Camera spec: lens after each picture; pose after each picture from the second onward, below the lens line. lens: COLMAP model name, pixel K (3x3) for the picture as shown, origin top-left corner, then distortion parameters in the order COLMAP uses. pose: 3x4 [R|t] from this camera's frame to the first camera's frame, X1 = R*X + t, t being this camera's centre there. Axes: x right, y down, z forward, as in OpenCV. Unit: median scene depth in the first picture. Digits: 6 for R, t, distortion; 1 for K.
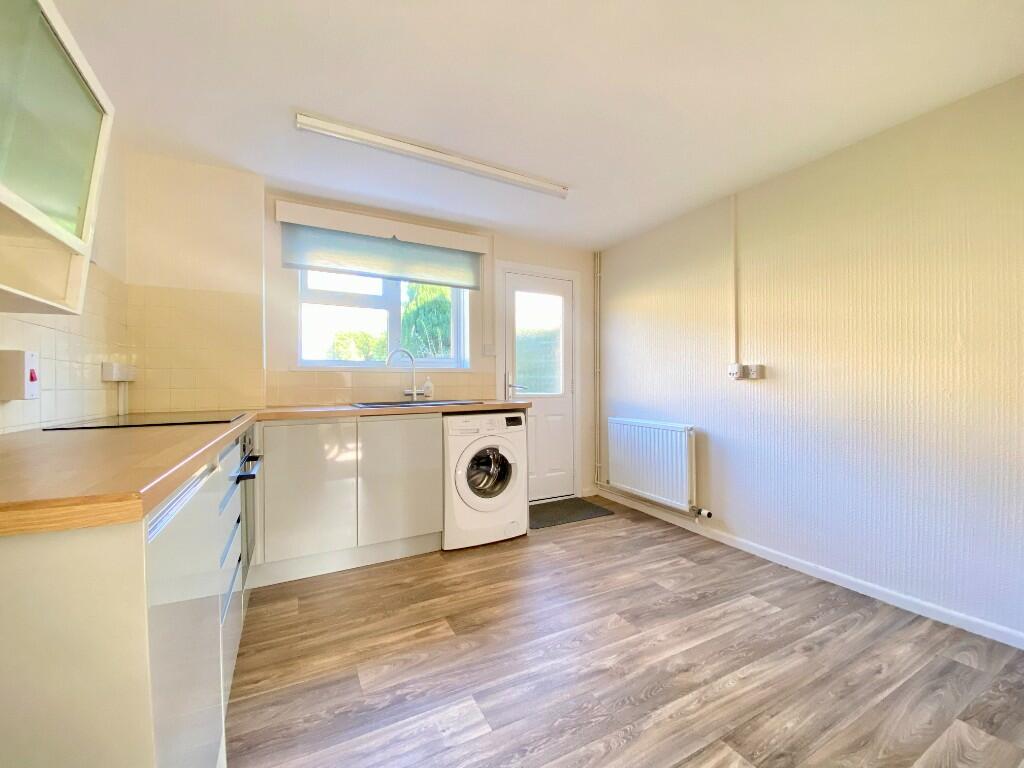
lens RADIAL K [[417.8, 0, 506.6], [0, 417.8, 379.1], [0, 0, 1]] dist [0.019158, -0.002002]
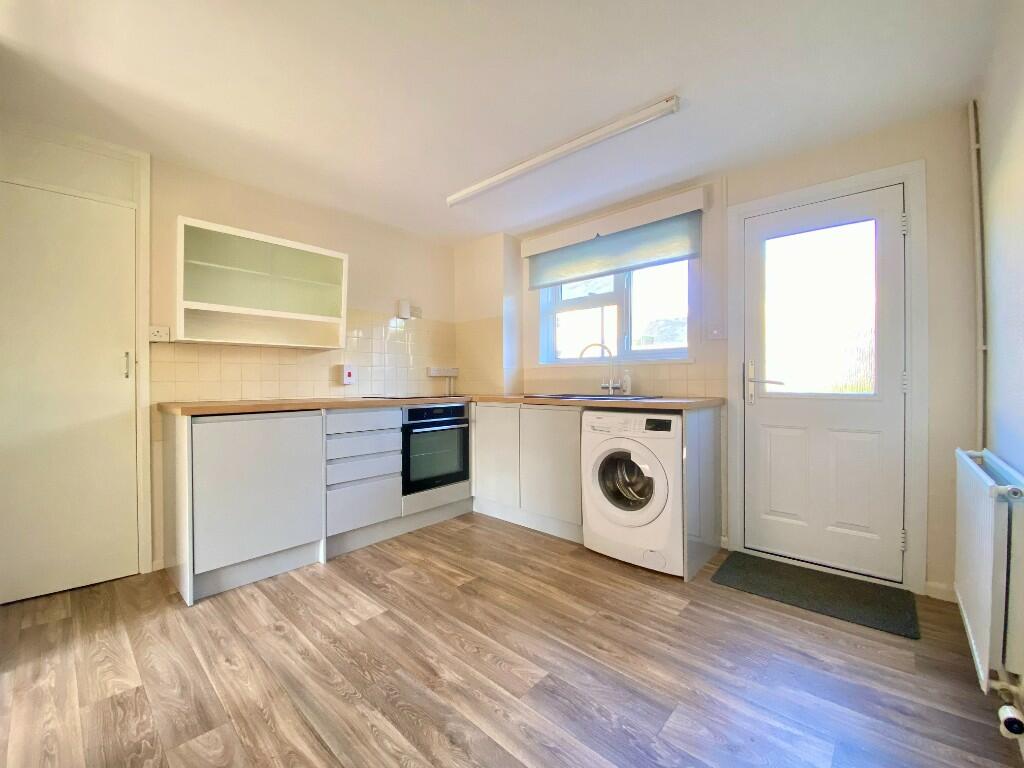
lens RADIAL K [[417.8, 0, 510.9], [0, 417.8, 383.9], [0, 0, 1]] dist [0.019158, -0.002002]
pose [[0.348975, 0.010383, -0.937074, 0.733082], [0.011844, 0.999810, 0.015489, 0.009194], [0.937057, -0.016504, 0.348786, 0.515787]]
